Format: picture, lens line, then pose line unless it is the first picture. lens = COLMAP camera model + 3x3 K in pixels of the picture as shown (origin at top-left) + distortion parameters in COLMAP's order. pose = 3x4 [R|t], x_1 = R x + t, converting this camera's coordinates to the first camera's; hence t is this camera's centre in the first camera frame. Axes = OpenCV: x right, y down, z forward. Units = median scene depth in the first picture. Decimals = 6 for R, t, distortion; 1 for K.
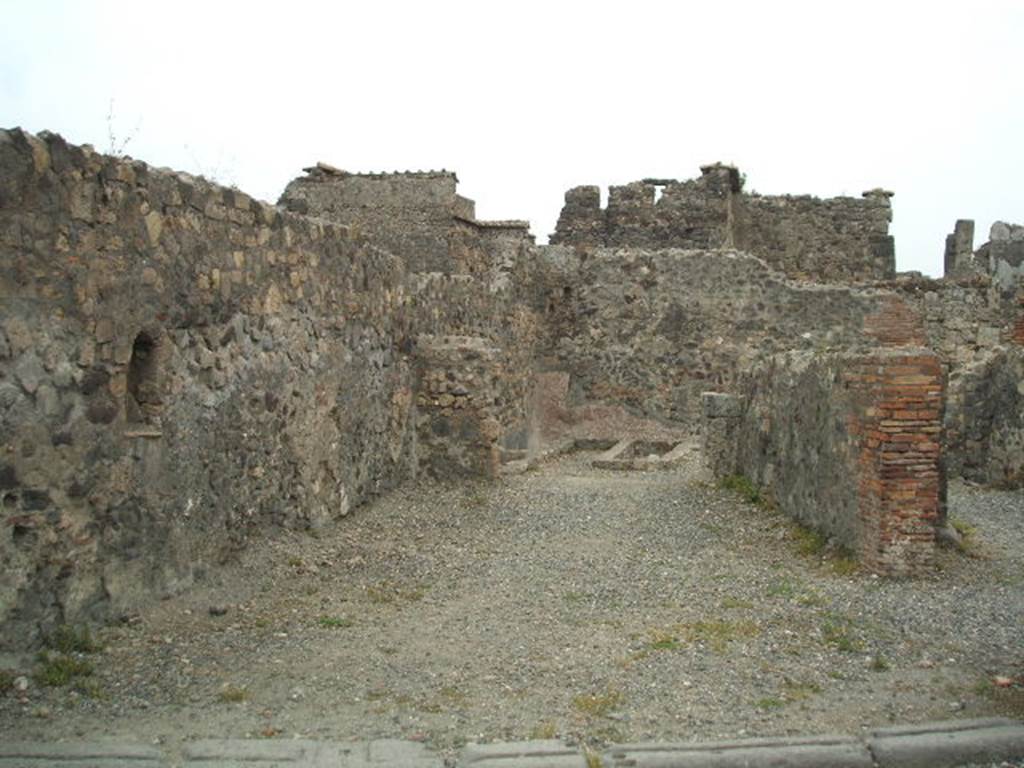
lens RADIAL K [[1182.6, 0, 519.8], [0, 1182.6, 329.9], [0, 0, 1]] dist [-0.172475, 0.000000]
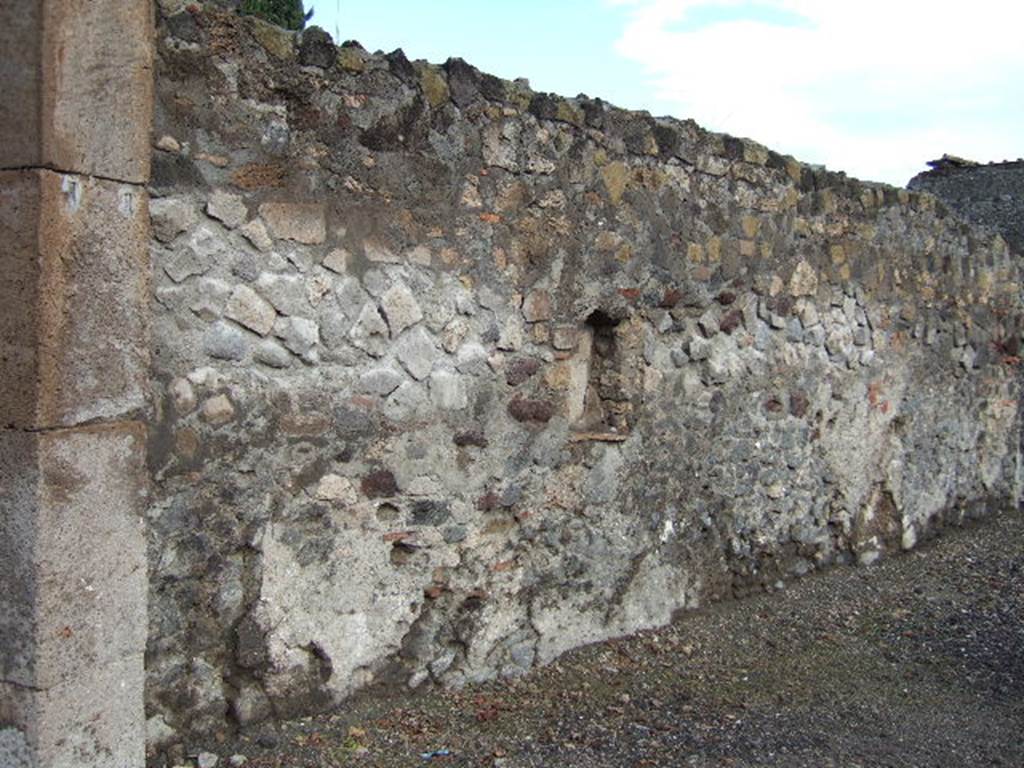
lens RADIAL K [[1099.6, 0, 479.6], [0, 1099.6, 386.0], [0, 0, 1]] dist [-0.053234, 0.000000]
pose [[0.828402, 0.026765, -0.559495, 0.020046], [-0.004612, 0.999150, 0.040969, 0.012882], [0.560116, -0.031358, 0.827821, 0.180539]]
